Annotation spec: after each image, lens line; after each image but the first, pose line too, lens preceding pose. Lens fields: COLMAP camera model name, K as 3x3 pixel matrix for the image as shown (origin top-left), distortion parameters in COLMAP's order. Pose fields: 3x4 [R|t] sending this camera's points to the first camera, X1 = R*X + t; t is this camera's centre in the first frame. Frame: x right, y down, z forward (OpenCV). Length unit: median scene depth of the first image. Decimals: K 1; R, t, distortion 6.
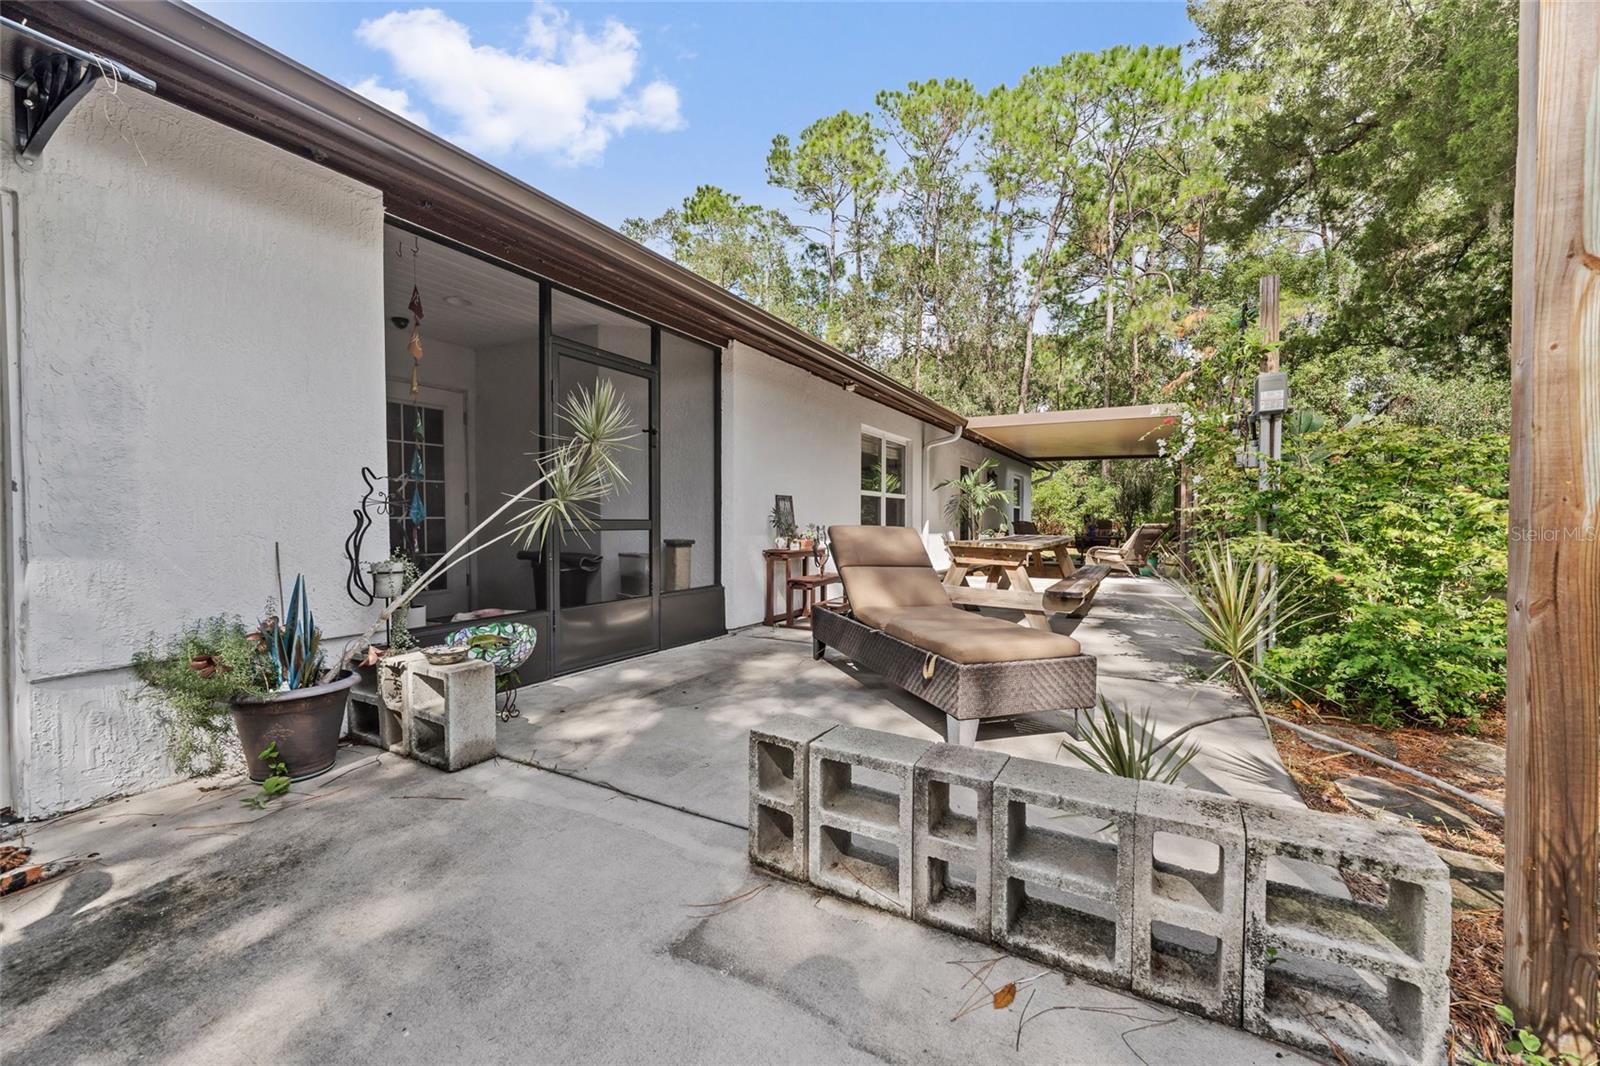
lens RADIAL K [[650.3, 0, 797.2], [0, 650.3, 531.3], [0, 0, 1]] dist [-0.000923, -0.000866]
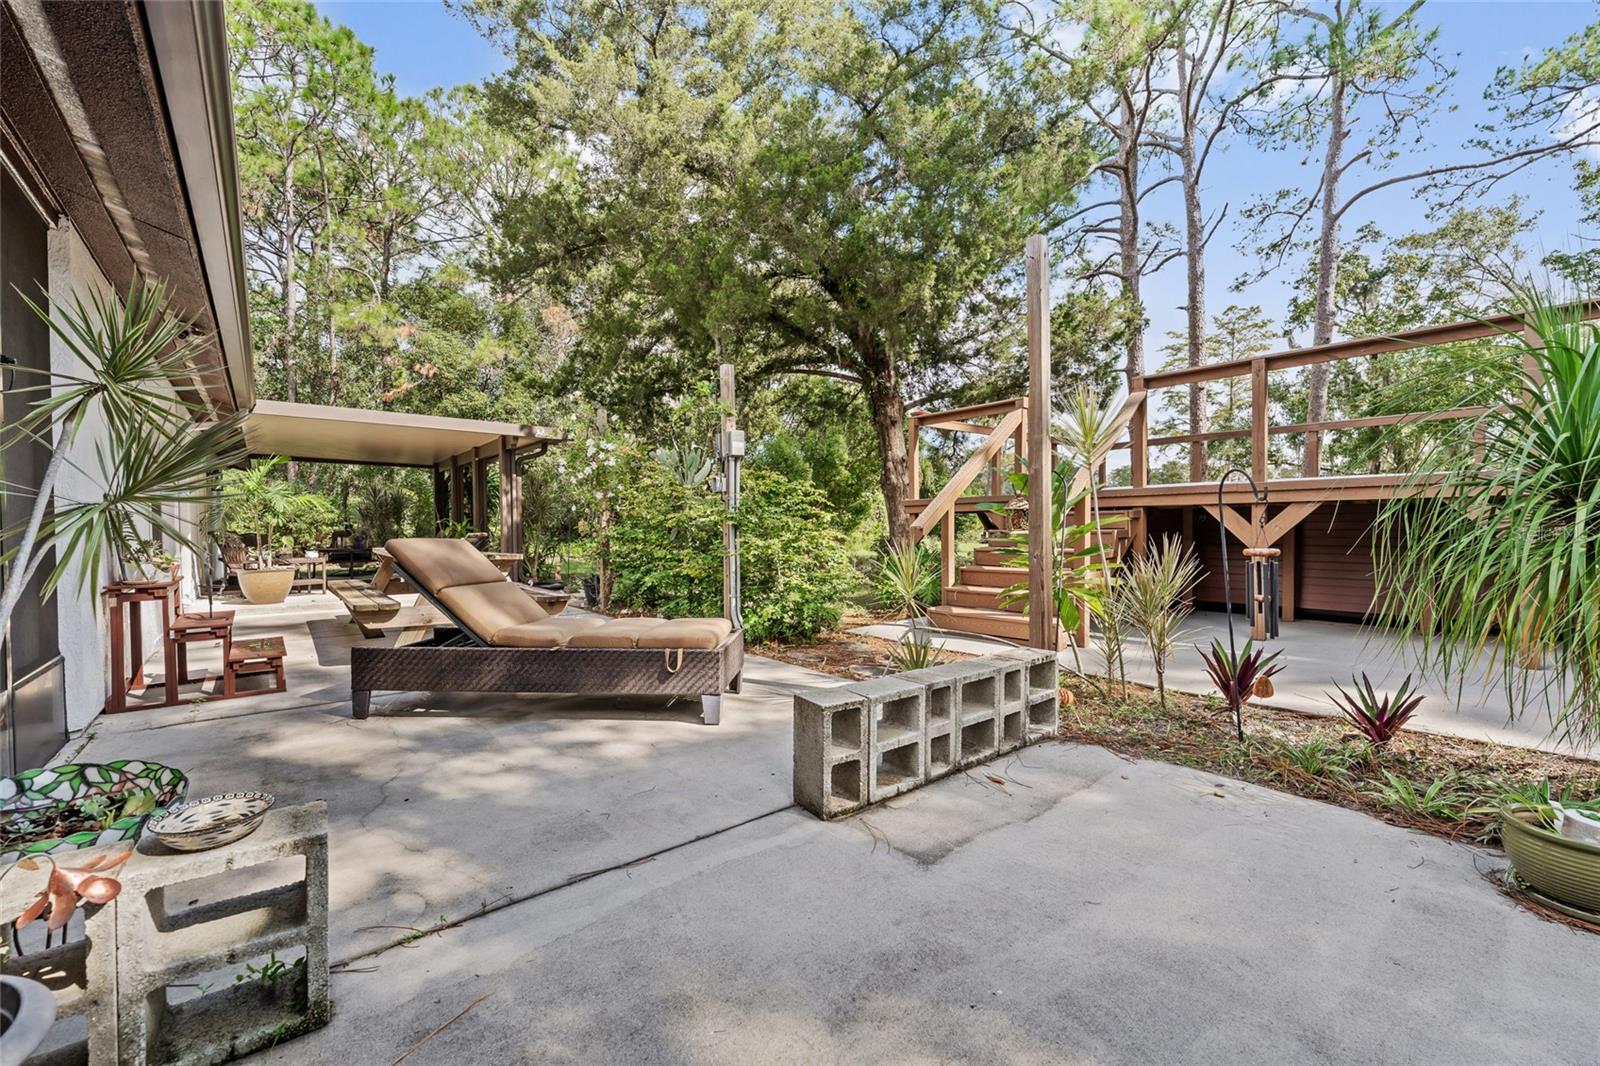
lens RADIAL K [[650.3, 0, 802.4], [0, 650.3, 534.3], [0, 0, 1]] dist [-0.000923, -0.000866]
pose [[0.349273, -0.017941, 0.936849, -0.974071], [0.020095, 0.999730, 0.011653, -0.023824], [-0.936806, 0.014756, 0.349539, 0.502966]]
